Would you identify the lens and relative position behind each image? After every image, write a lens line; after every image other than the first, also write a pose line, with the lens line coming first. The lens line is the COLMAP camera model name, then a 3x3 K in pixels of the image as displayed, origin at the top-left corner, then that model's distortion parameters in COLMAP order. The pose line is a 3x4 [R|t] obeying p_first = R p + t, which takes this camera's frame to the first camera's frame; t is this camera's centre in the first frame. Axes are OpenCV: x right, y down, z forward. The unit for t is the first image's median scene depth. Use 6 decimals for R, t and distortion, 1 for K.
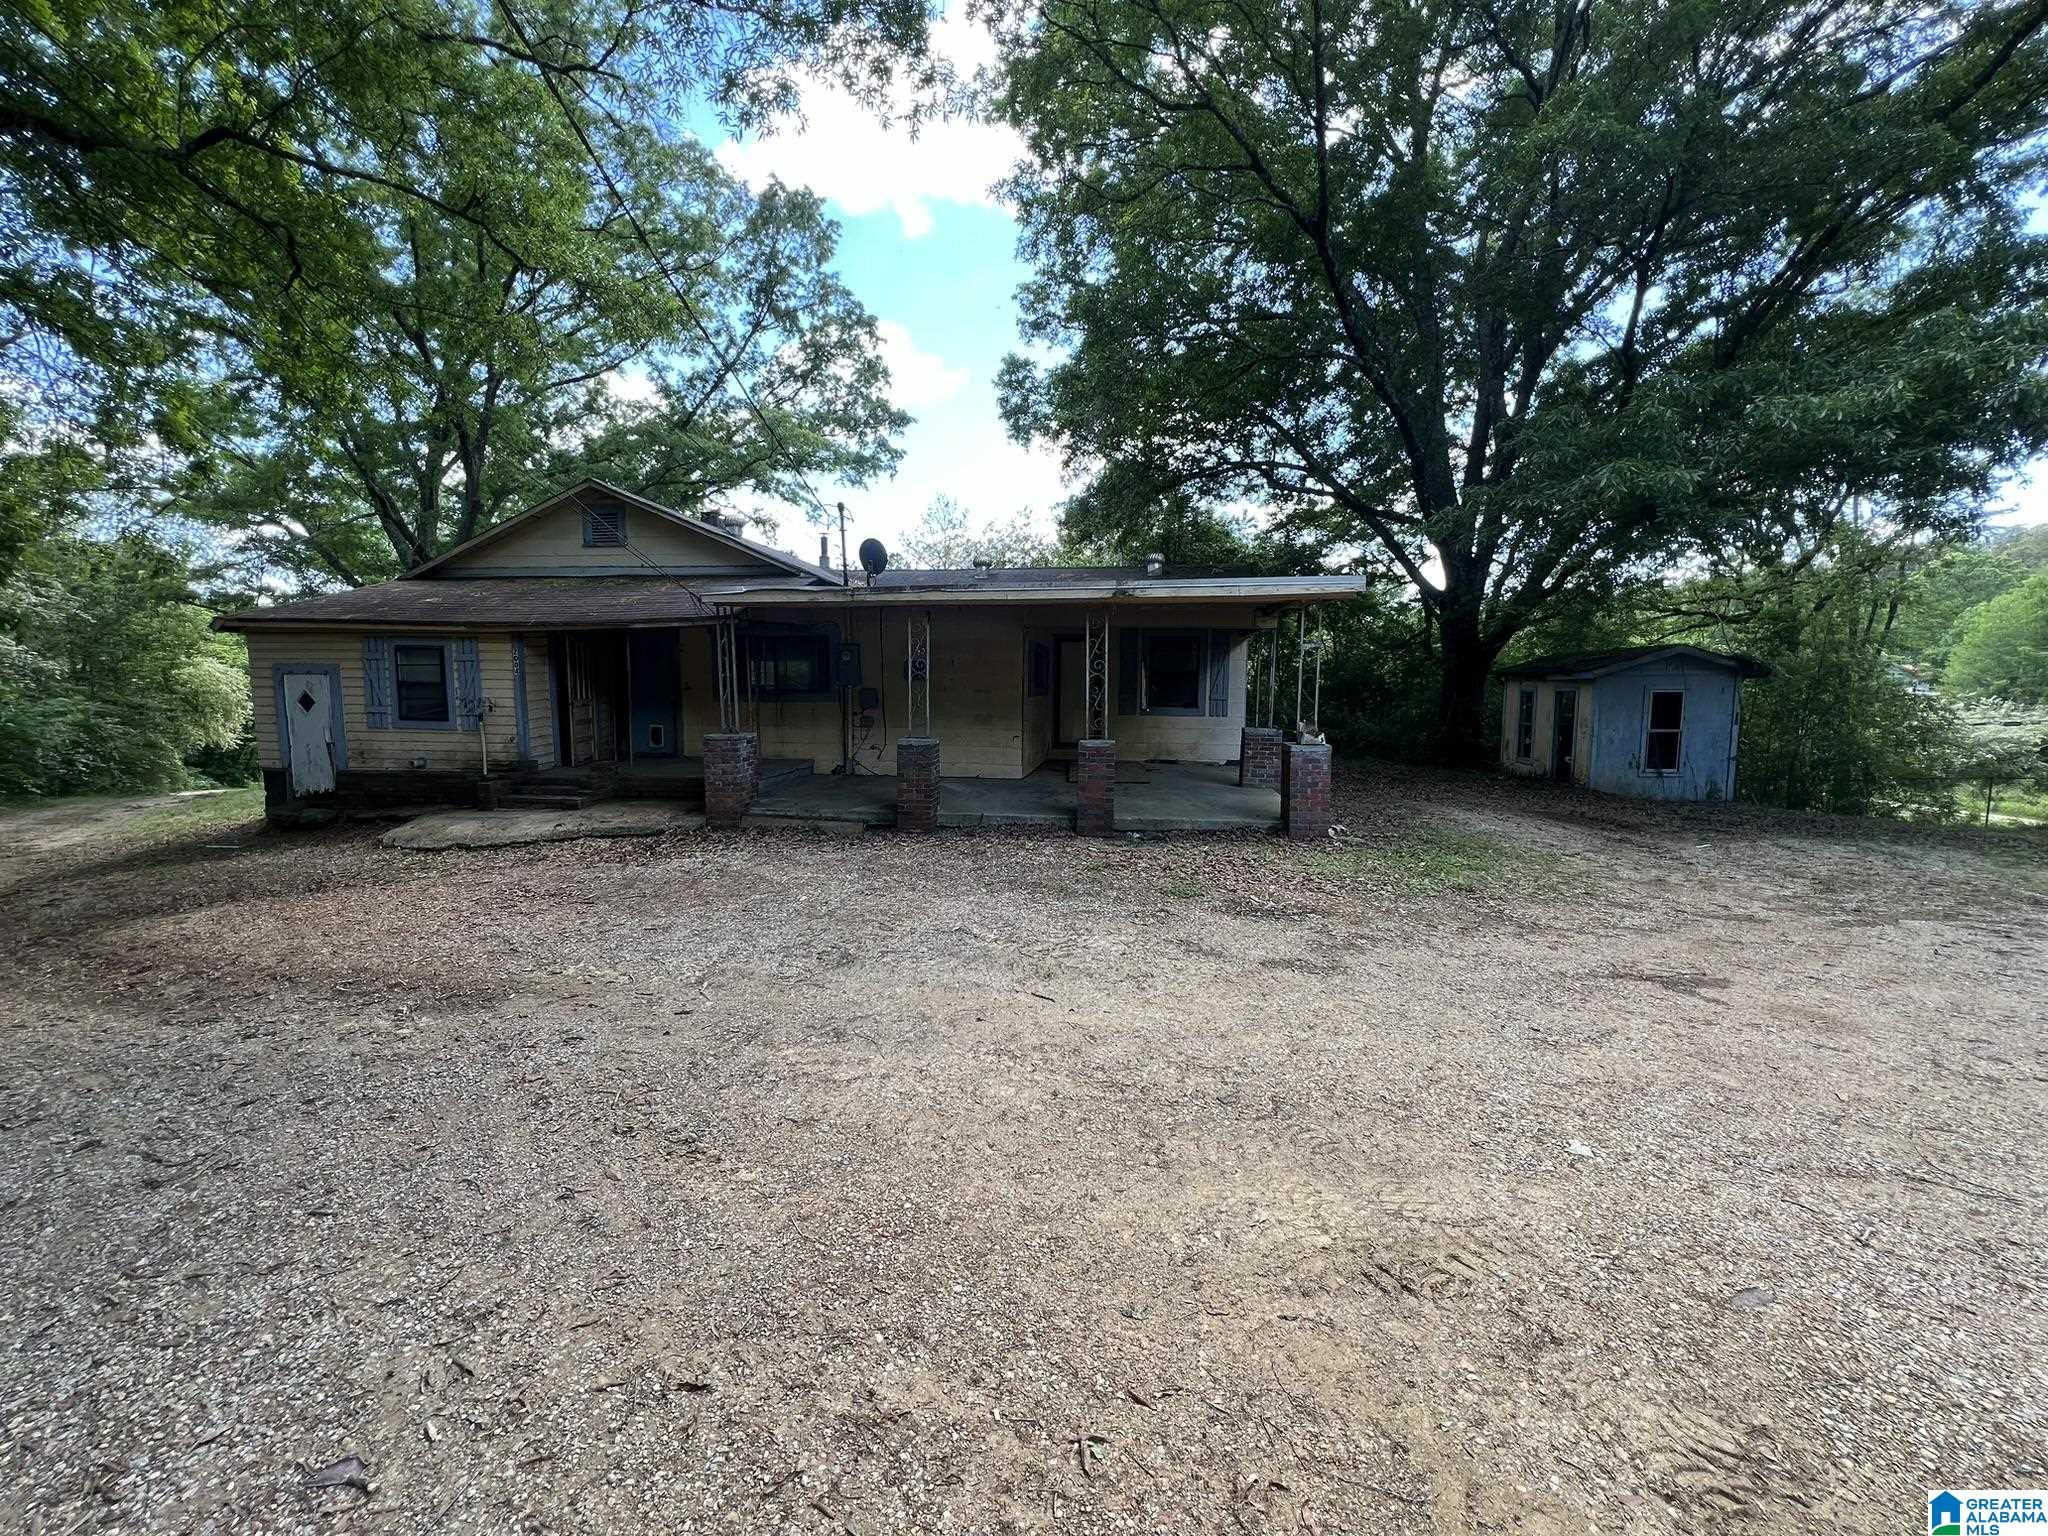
lens RADIAL K [[816.8, 0, 1018.8], [0, 816.8, 768.3], [0, 0, 1]] dist [-0.003706, 0.000974]
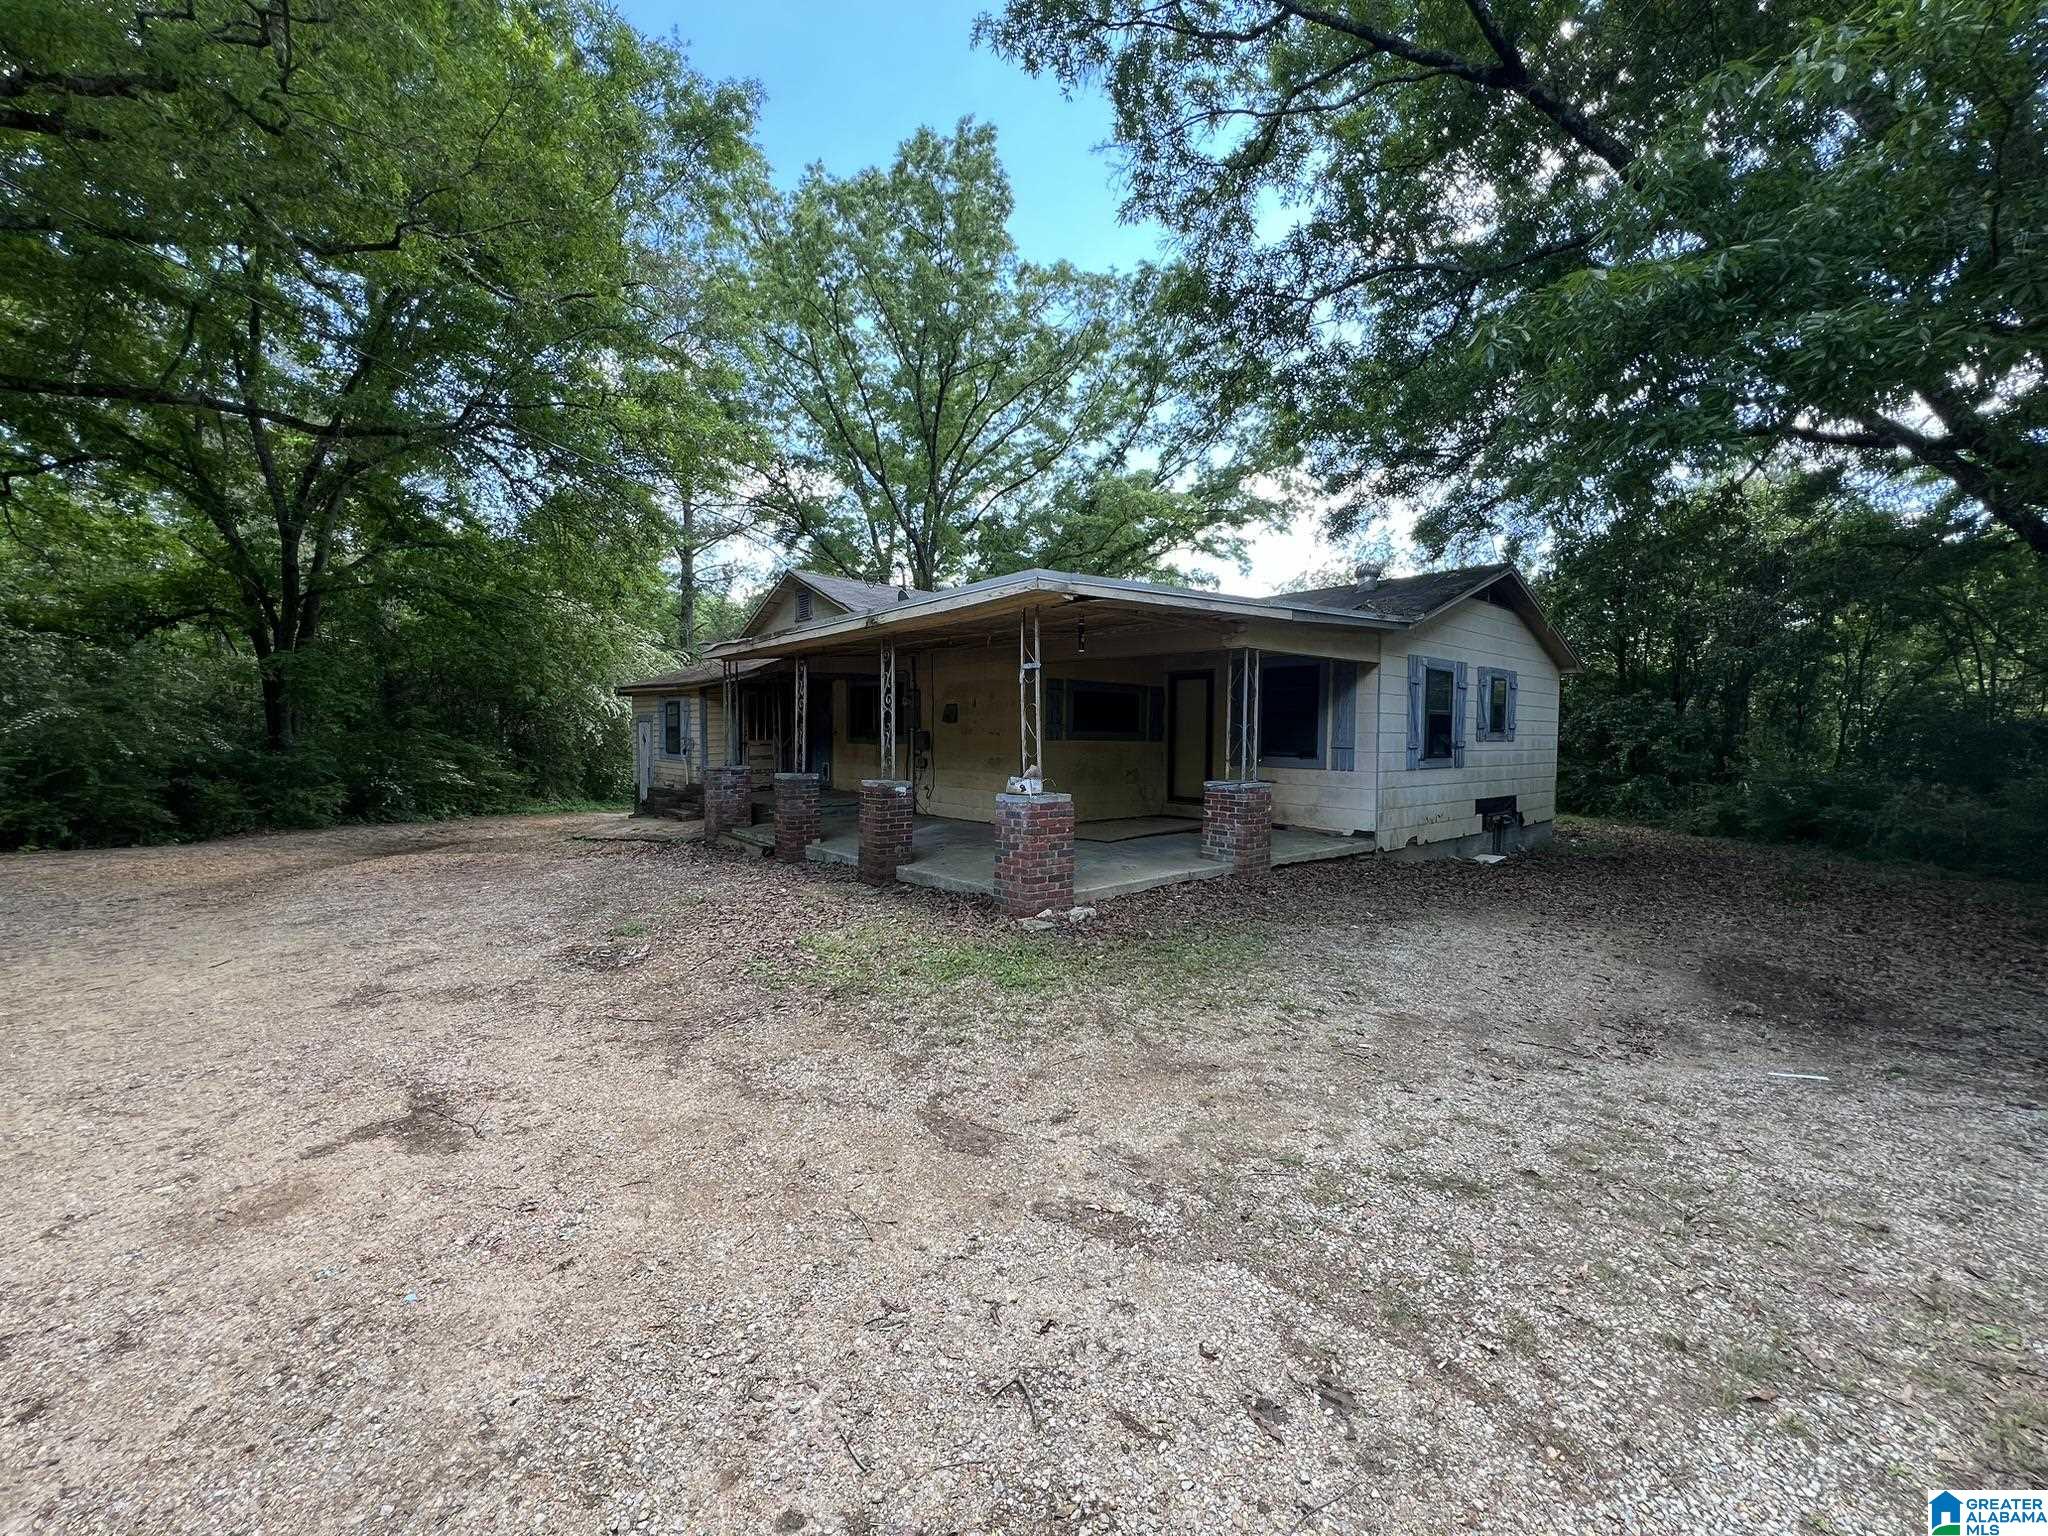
lens RADIAL K [[816.8, 0, 1020.1], [0, 816.8, 764.9], [0, 0, 1]] dist [-0.003706, 0.000974]
pose [[0.759667, 0.023134, -0.649900, 1.471101], [-0.071907, 0.996227, -0.048591, -0.032748], [0.646324, 0.083646, 0.758465, 0.717690]]
